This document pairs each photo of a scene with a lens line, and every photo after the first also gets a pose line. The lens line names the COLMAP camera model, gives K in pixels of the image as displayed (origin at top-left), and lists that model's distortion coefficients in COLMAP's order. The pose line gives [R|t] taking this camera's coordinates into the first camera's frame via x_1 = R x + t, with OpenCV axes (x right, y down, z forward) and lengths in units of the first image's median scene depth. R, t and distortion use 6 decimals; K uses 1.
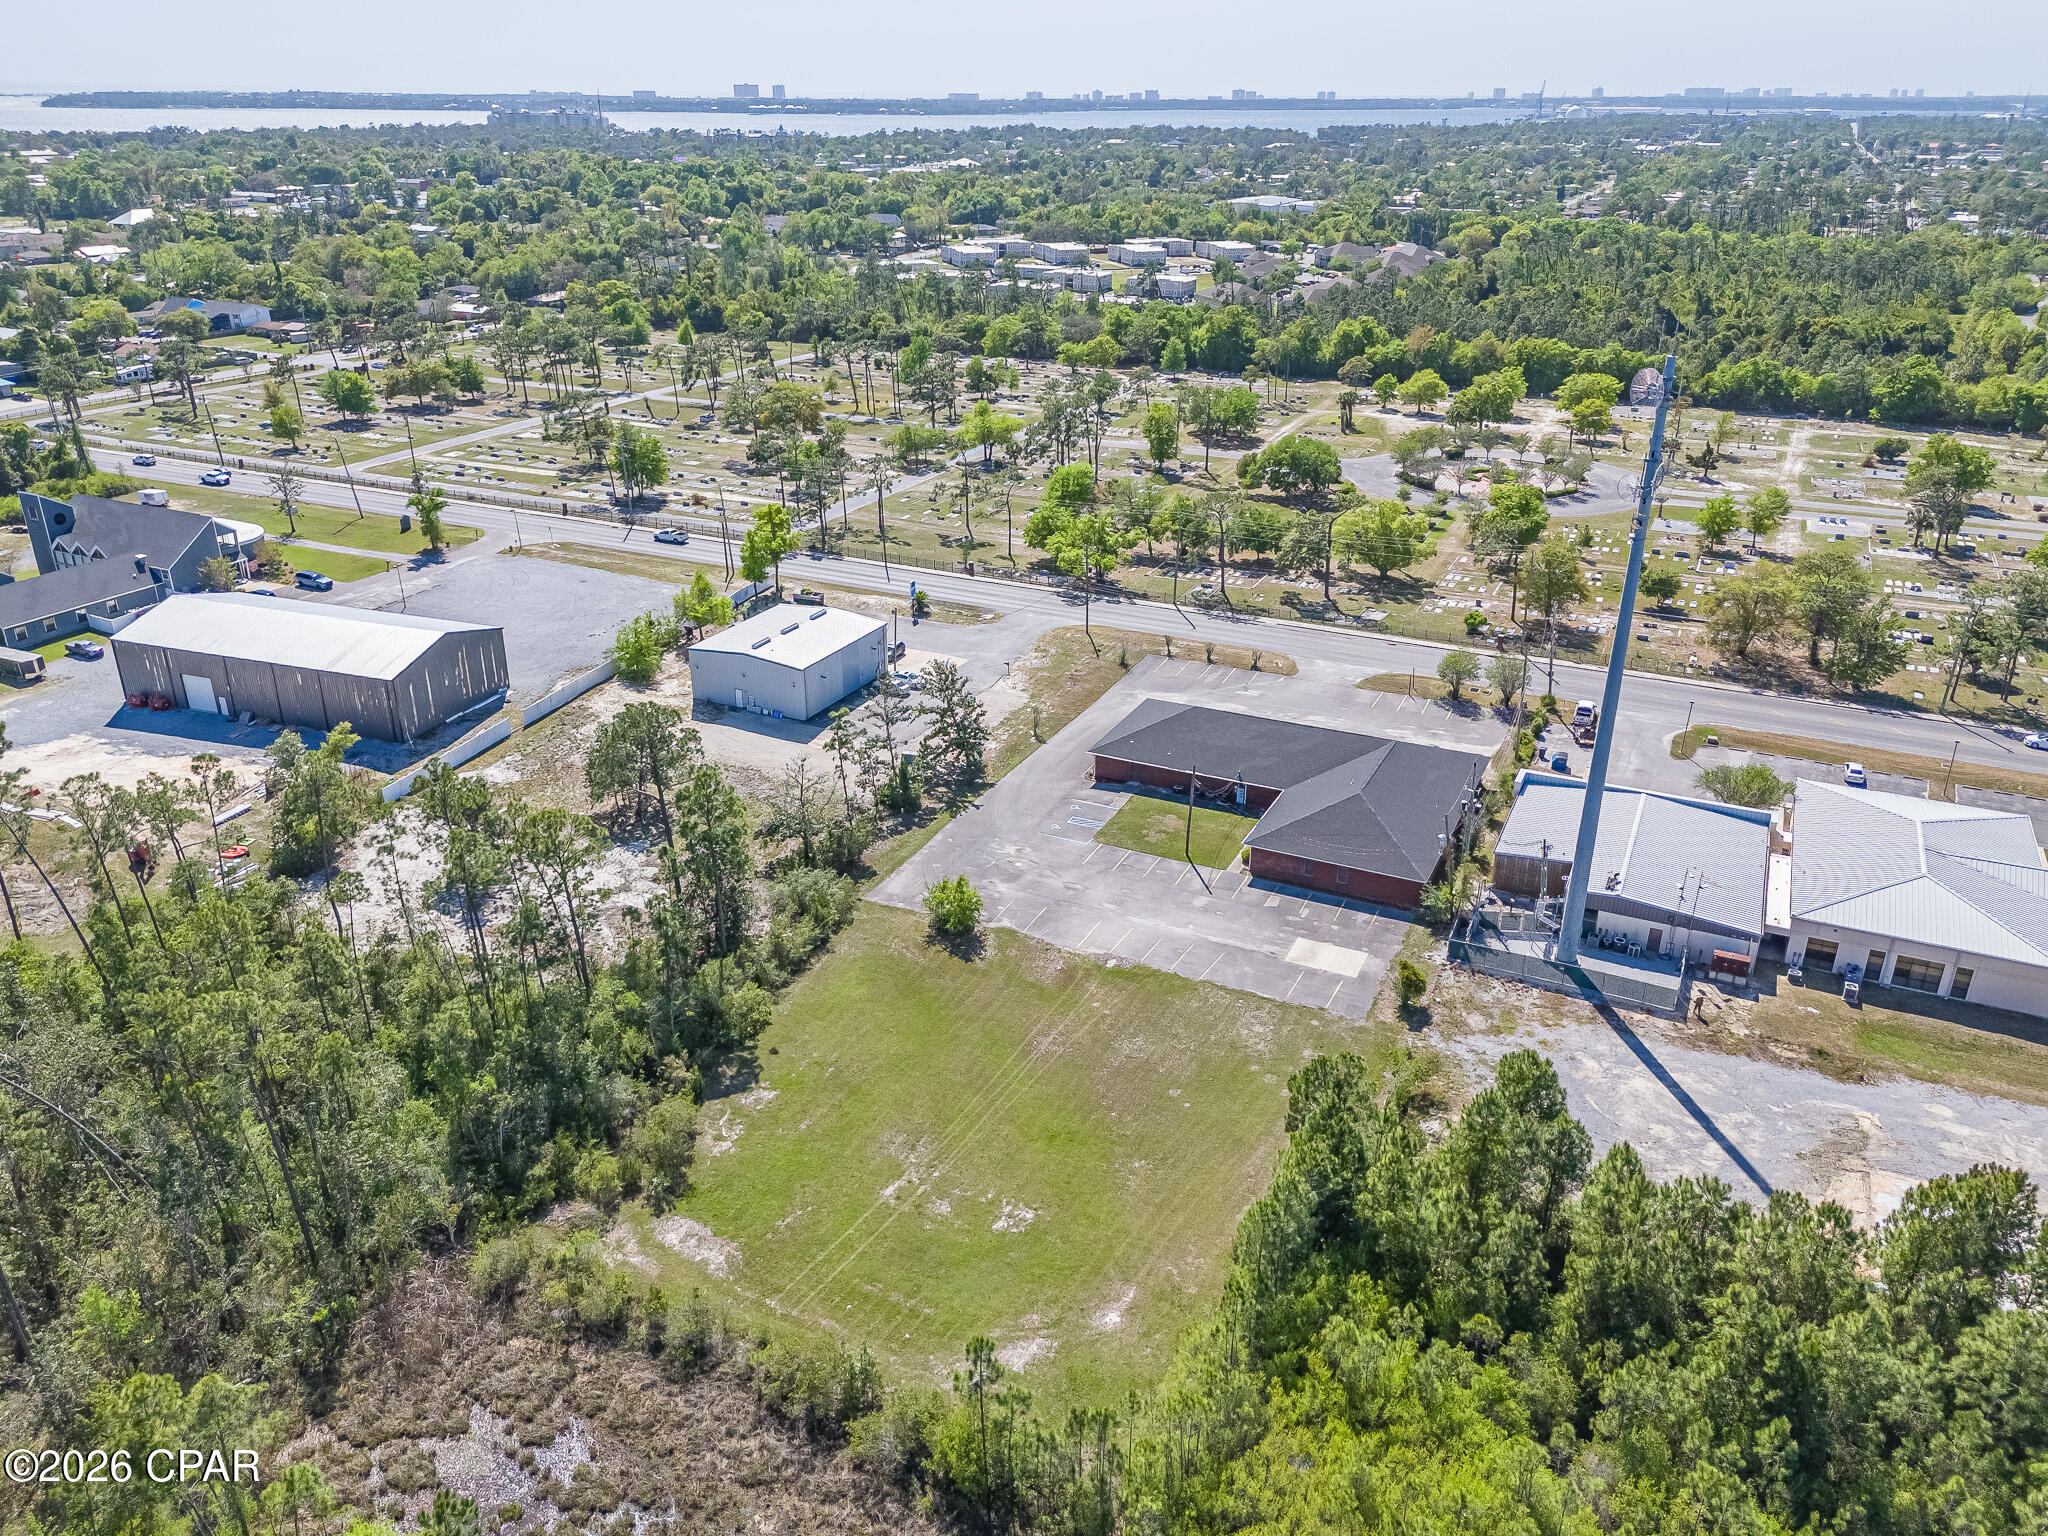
lens RADIAL K [[1545.9, 0, 1027.8], [0, 1545.9, 764.2], [0, 0, 1]] dist [0.071634, -0.073832]
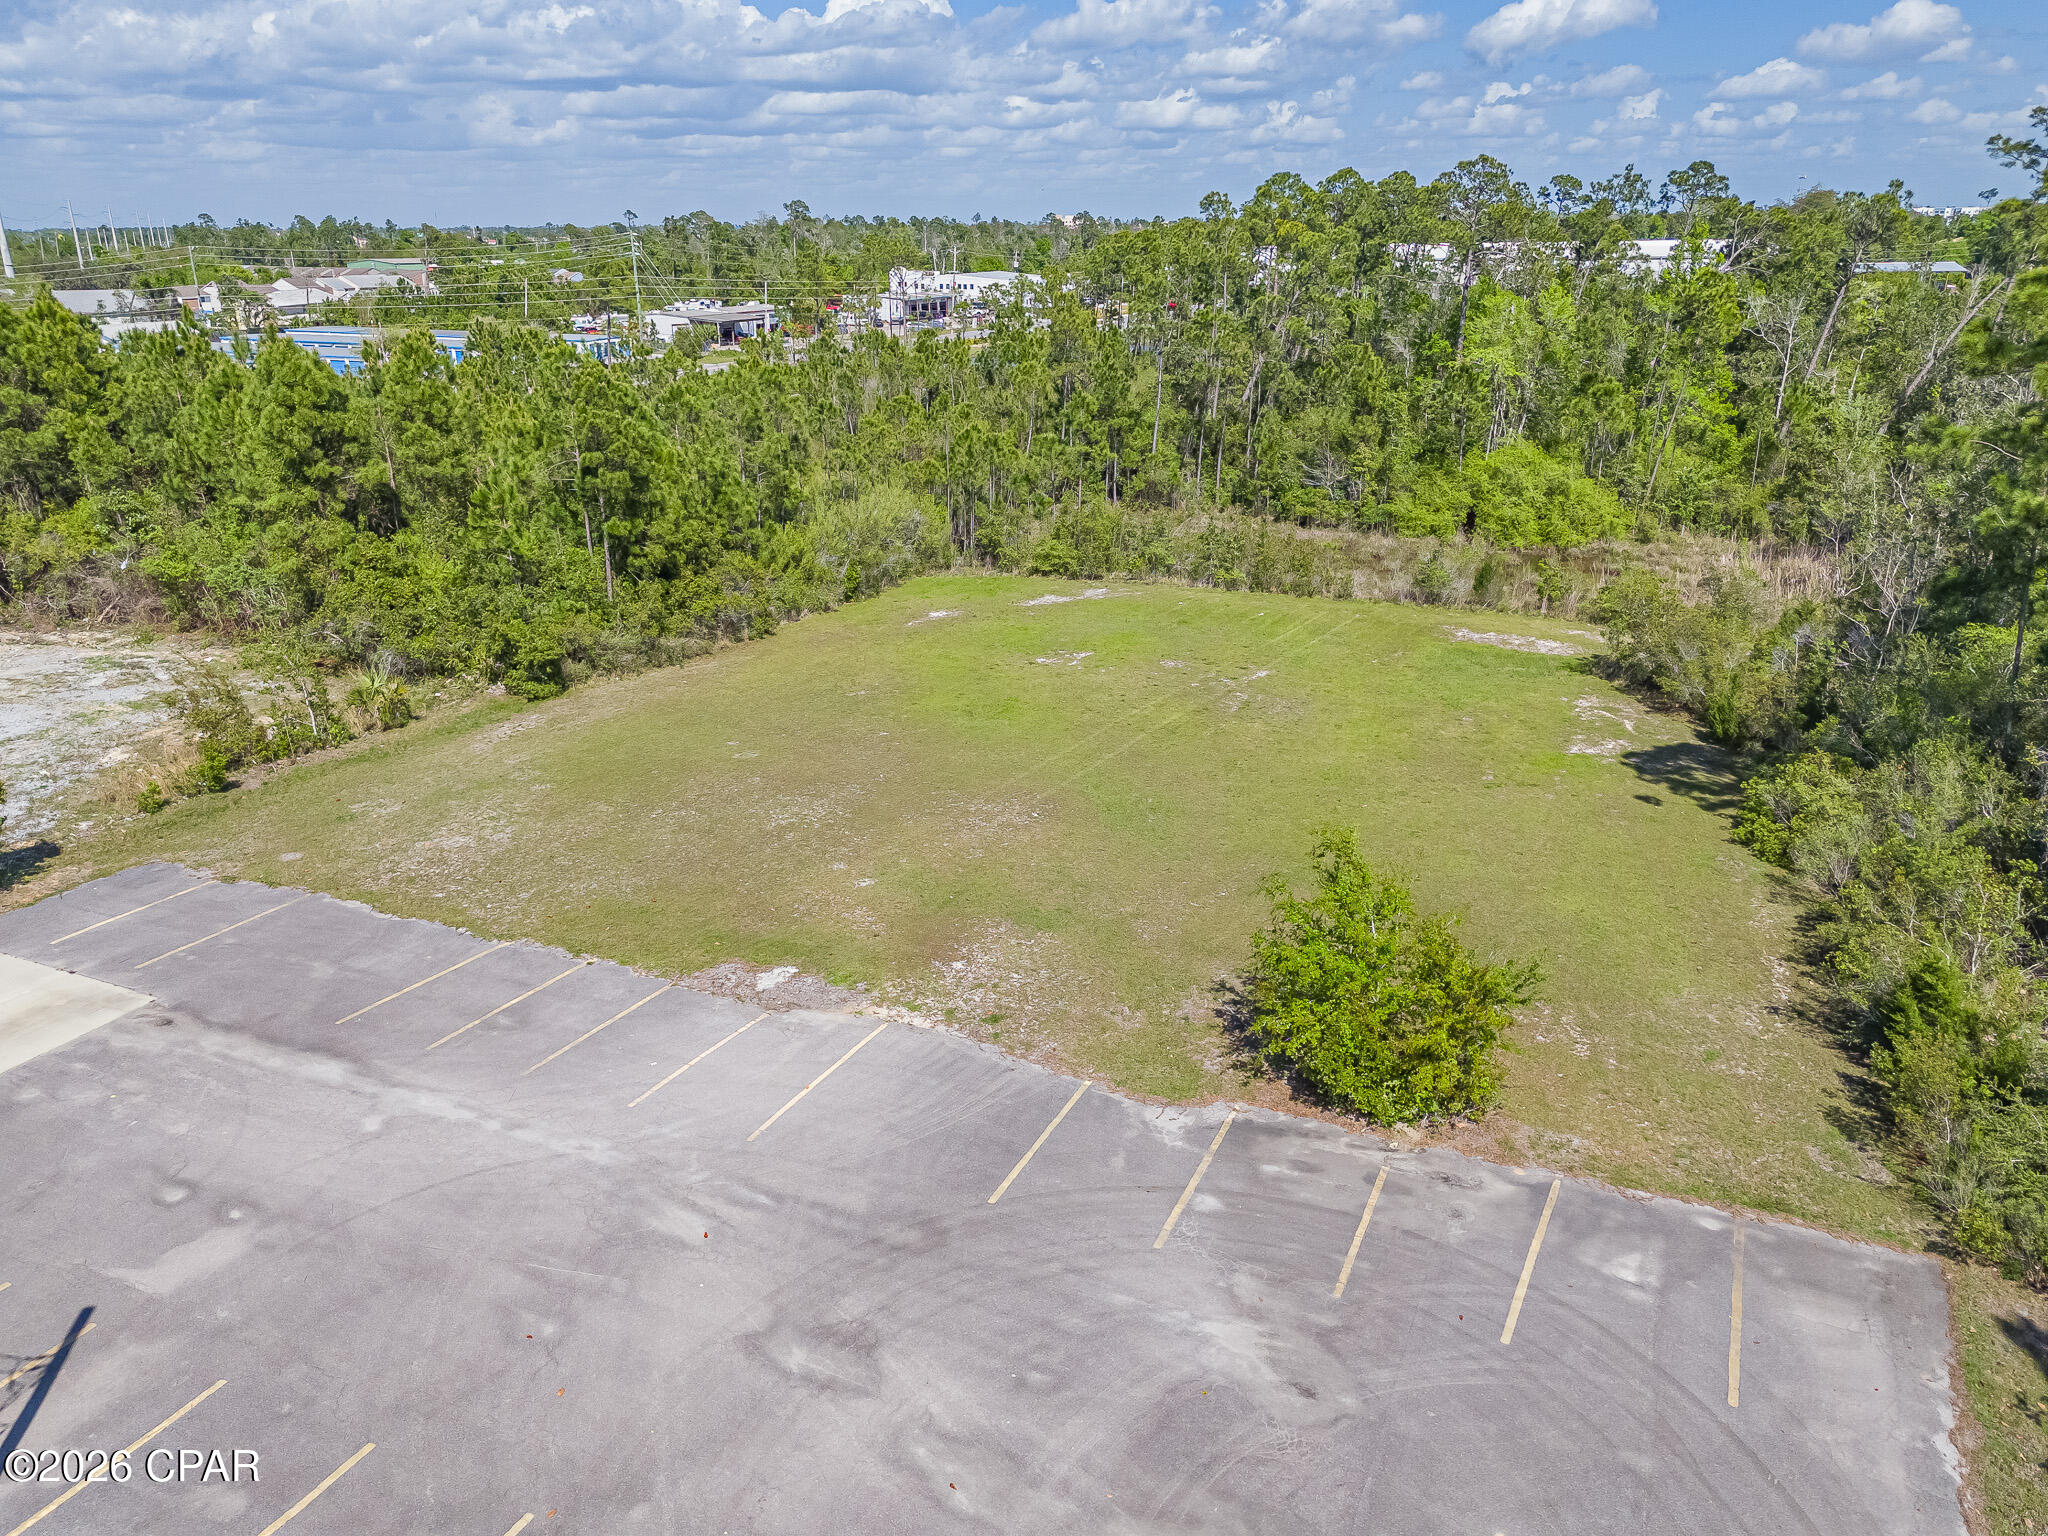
lens RADIAL K [[1511.7, 0, 1033.3], [0, 1511.7, 774.1], [0, 0, 1]] dist [0.054225, -0.005904]
pose [[-0.999983, 0.005514, -0.001749, 0.005420], [0.002794, 0.725106, 0.688632, -0.103534], [0.005065, 0.688615, -0.725109, 1.254309]]
